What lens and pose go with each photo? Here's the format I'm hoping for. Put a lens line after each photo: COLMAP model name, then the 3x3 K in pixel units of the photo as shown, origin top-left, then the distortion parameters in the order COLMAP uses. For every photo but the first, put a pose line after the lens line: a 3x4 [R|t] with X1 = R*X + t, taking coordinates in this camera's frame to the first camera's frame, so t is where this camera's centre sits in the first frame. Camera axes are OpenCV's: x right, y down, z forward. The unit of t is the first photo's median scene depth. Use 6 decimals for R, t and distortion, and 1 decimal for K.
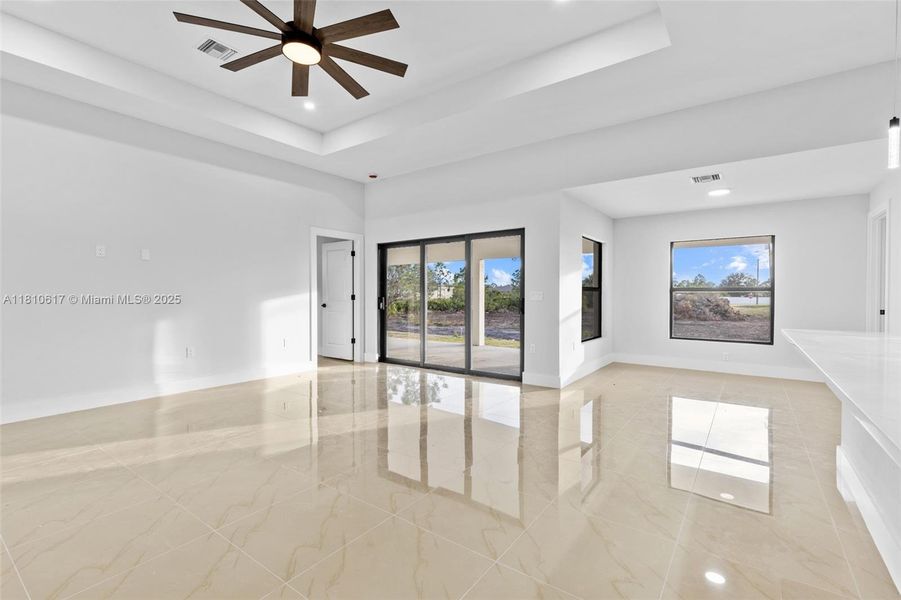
lens RADIAL K [[407.0, 0, 453.3], [0, 407.0, 297.5], [0, 0, 1]] dist [0.004399, -0.000081]
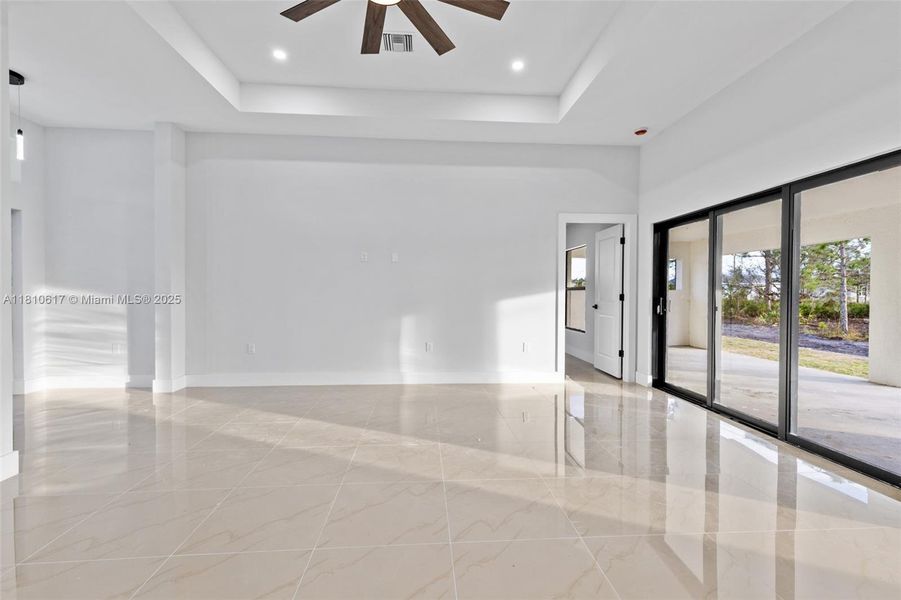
lens RADIAL K [[407.0, 0, 453.3], [0, 407.0, 297.5], [0, 0, 1]] dist [0.004399, -0.000081]
pose [[0.642782, 0.012874, -0.765941, 0.166974], [-0.011136, 0.999910, 0.007461, -0.002850], [0.765968, 0.003734, 0.642868, 0.303015]]
